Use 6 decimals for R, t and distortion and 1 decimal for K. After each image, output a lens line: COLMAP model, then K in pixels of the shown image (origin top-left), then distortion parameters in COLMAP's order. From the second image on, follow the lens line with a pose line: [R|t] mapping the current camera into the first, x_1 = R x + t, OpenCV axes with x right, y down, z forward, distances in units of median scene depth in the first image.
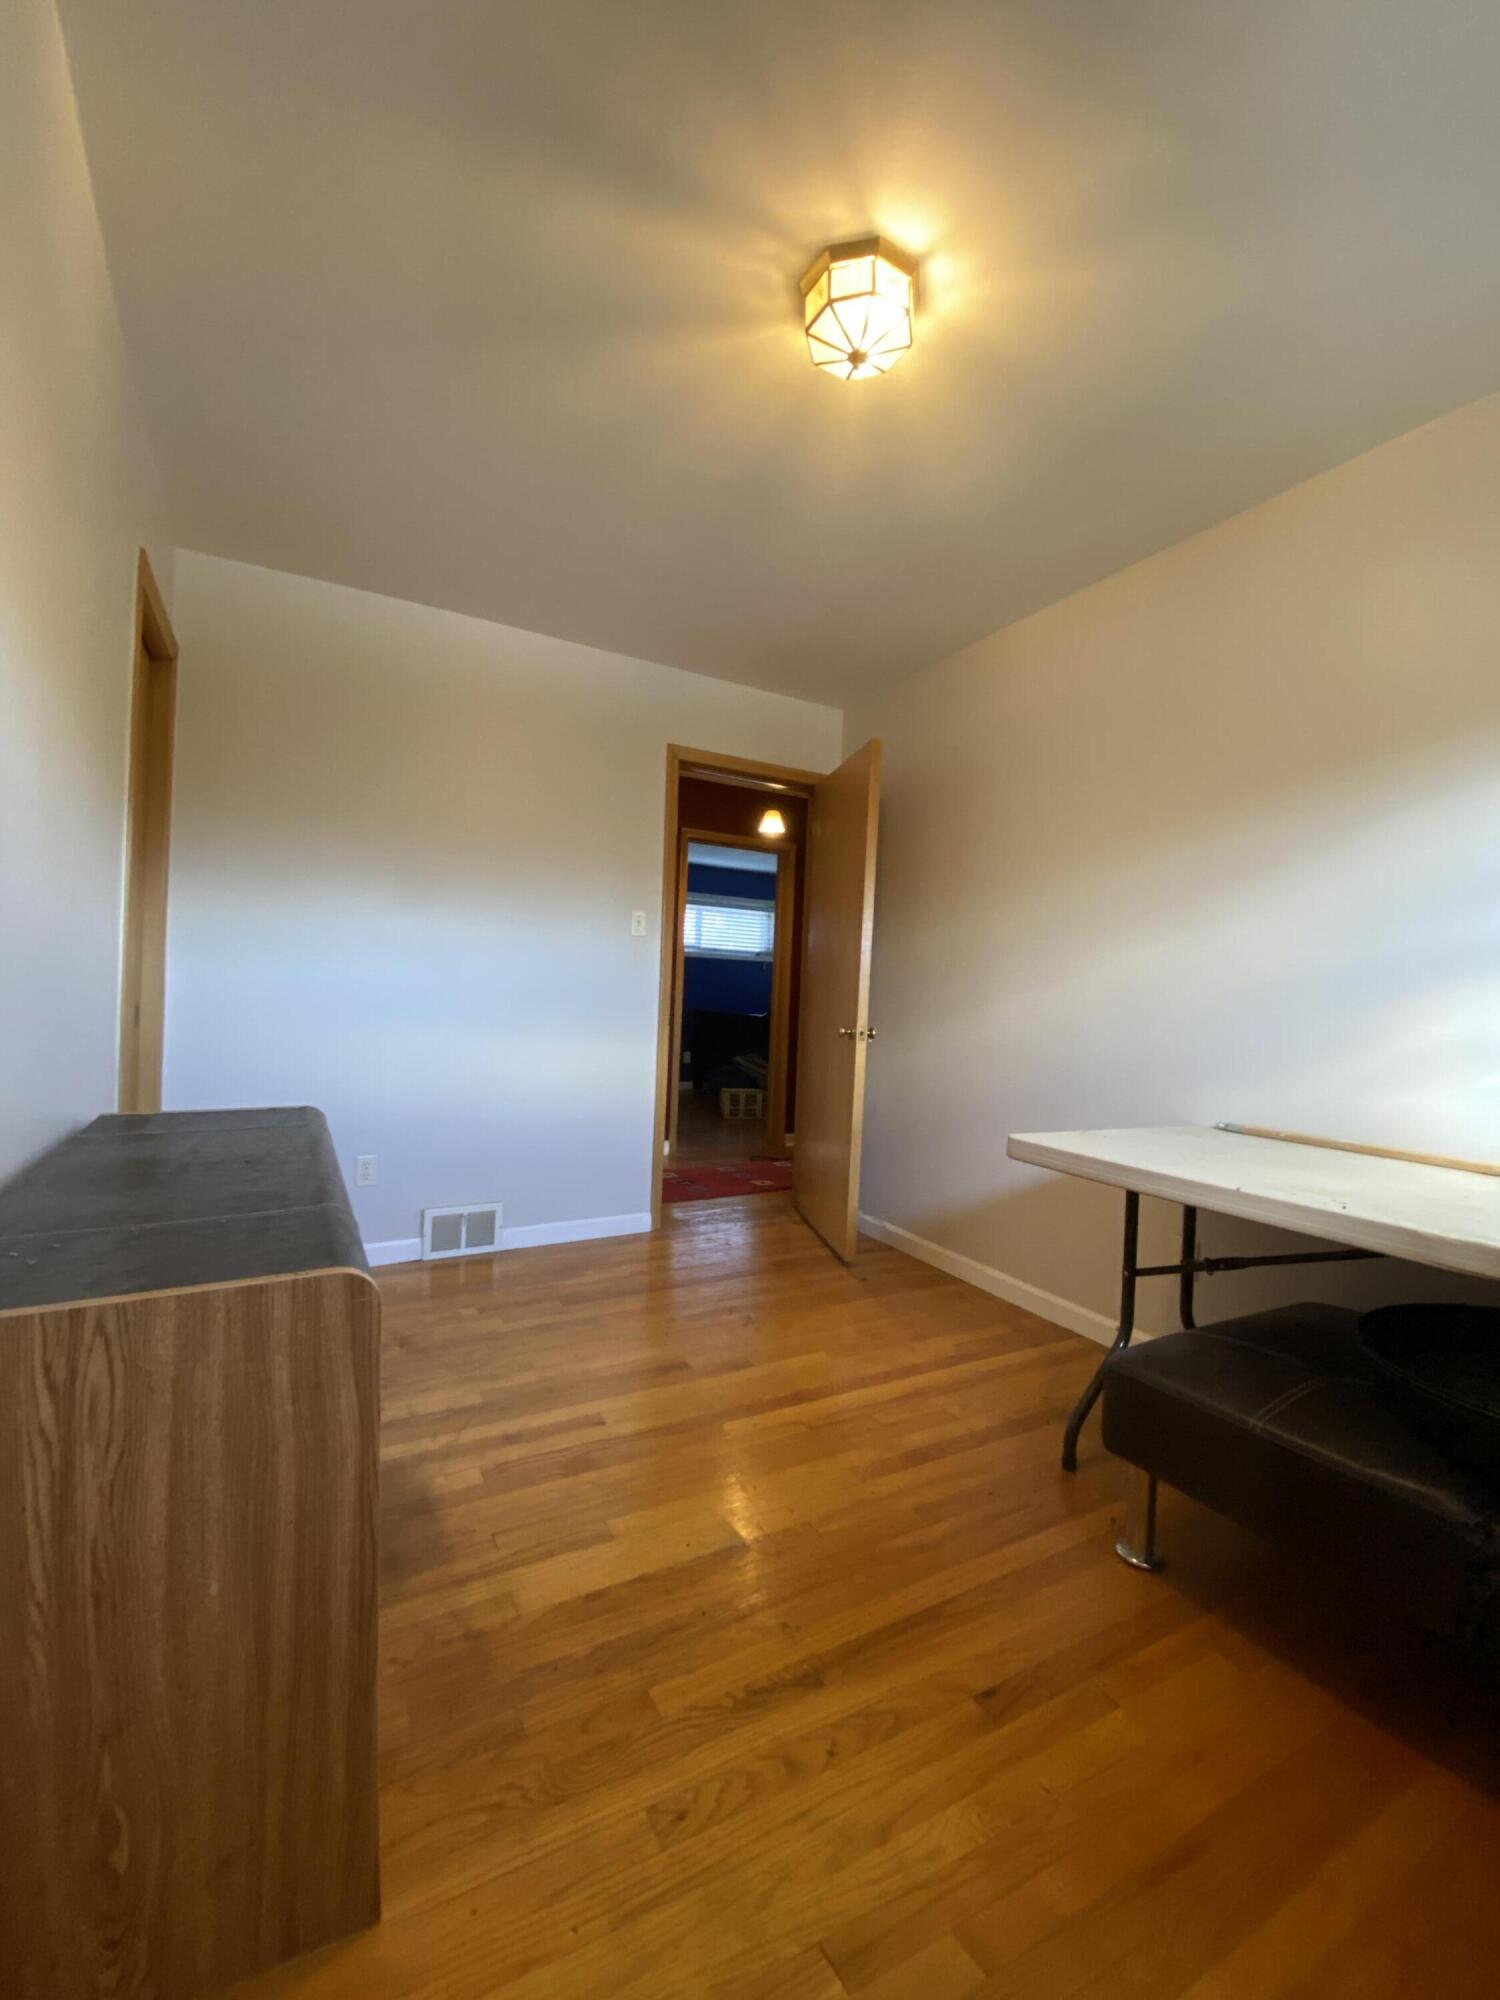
lens RADIAL K [[821.4, 0, 749.6], [0, 821.4, 999.0], [0, 0, 1]] dist [0.001557, 0.000141]
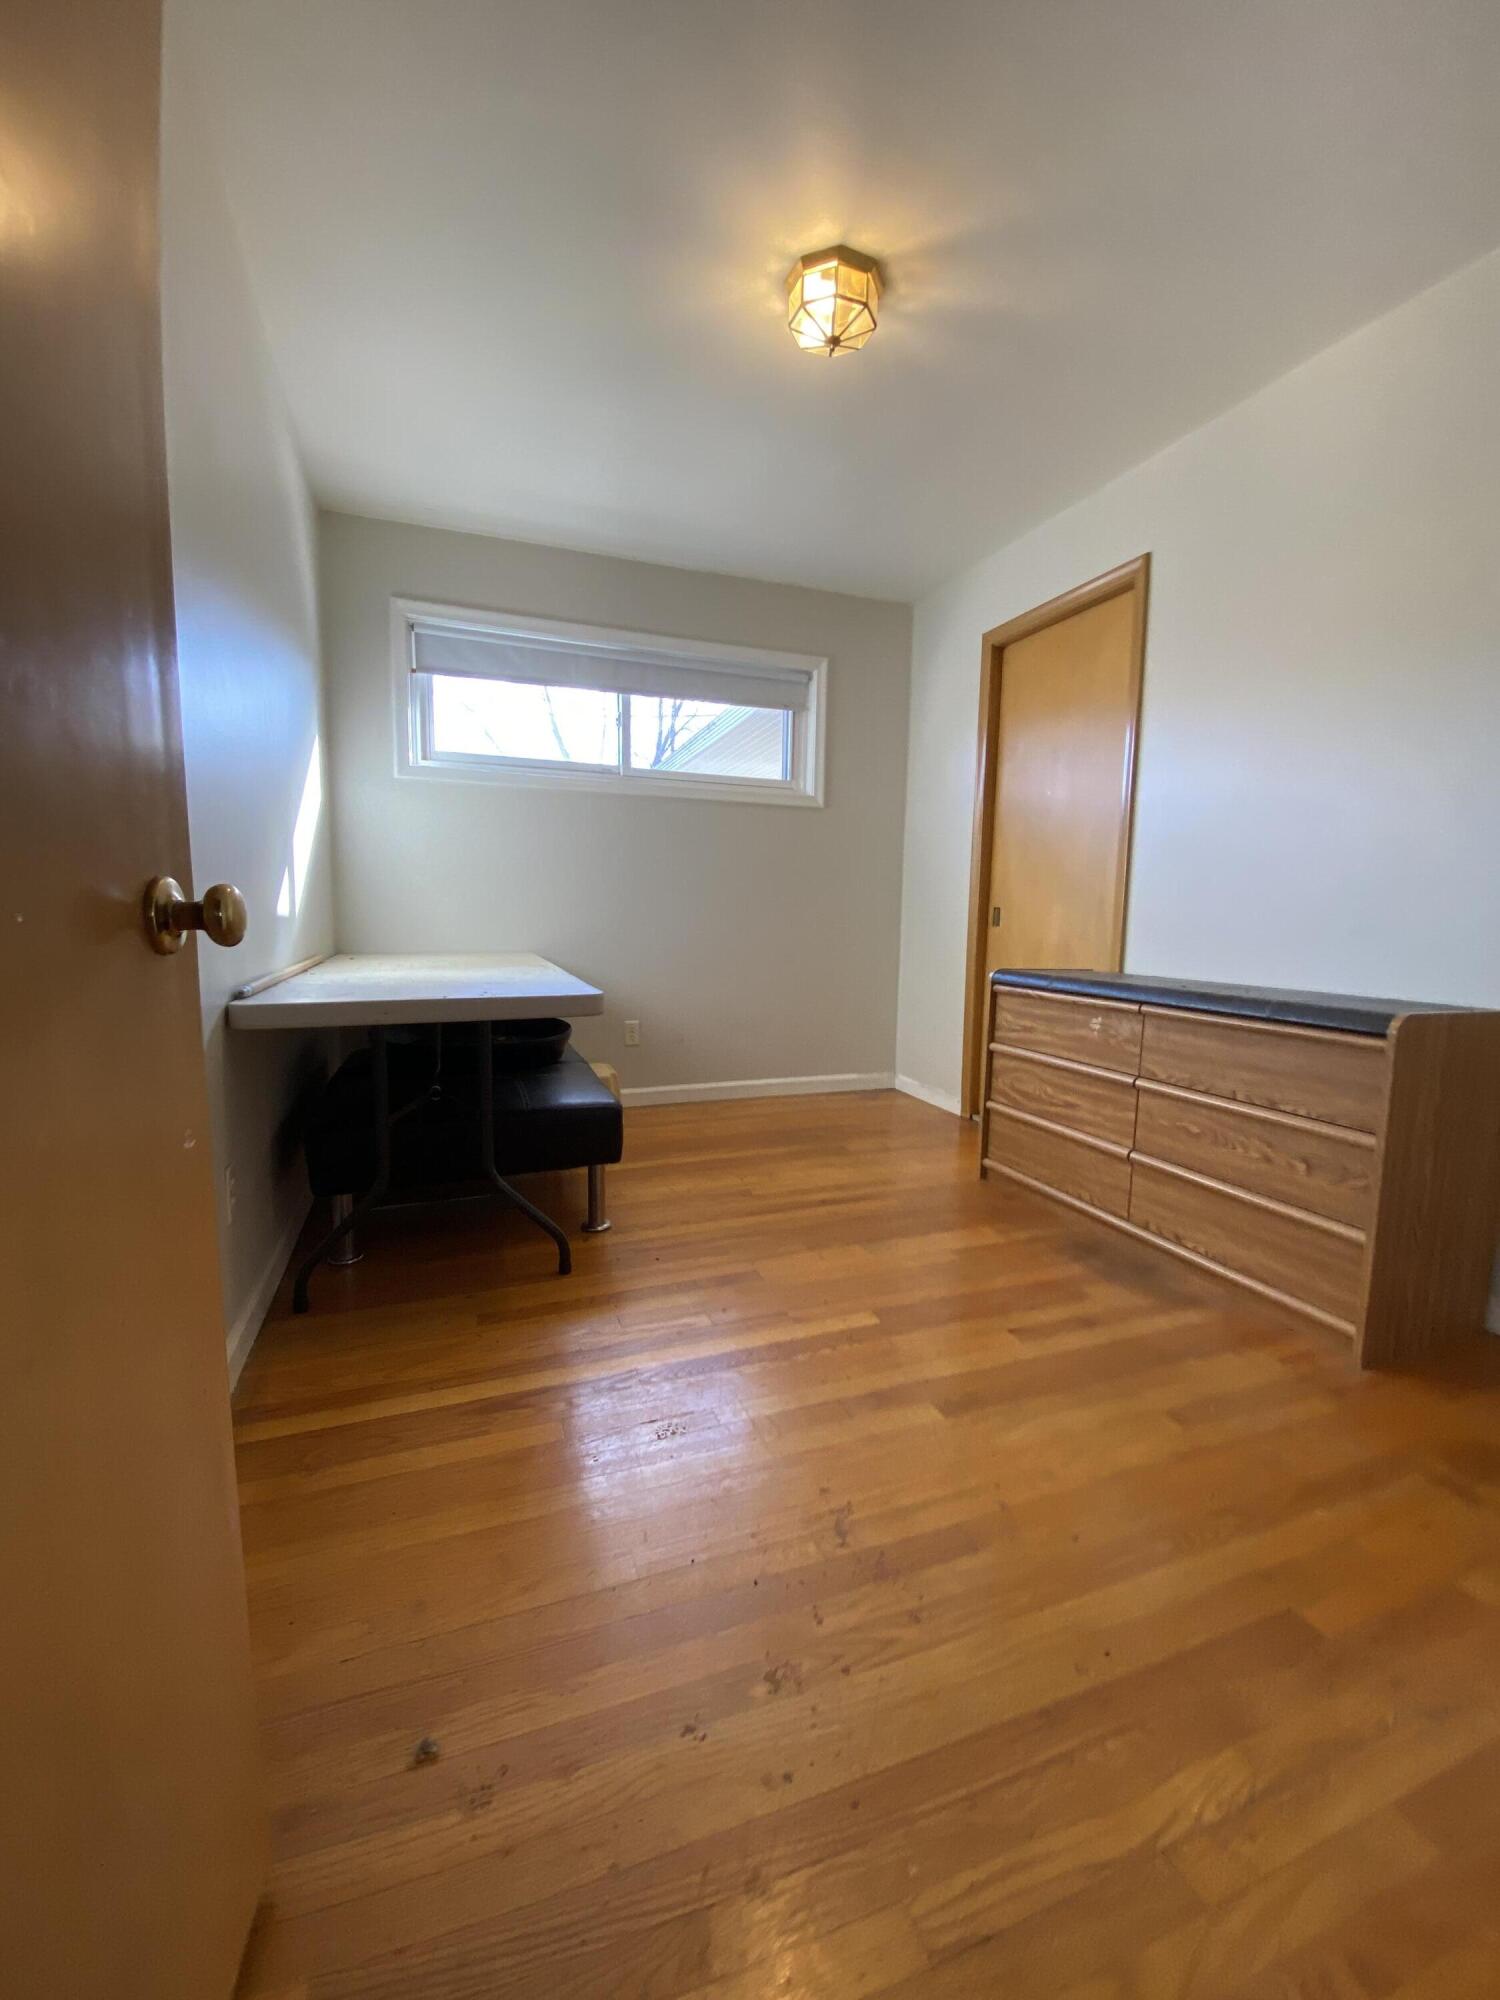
lens RADIAL K [[821.4, 0, 745.5], [0, 821.4, 1001.1], [0, 0, 1]] dist [0.001557, 0.000141]
pose [[-0.985844, -0.071017, 0.151885, 0.001533], [-0.053295, 0.991615, 0.117727, 0.063562], [-0.158972, 0.107966, -0.981362, 2.165166]]
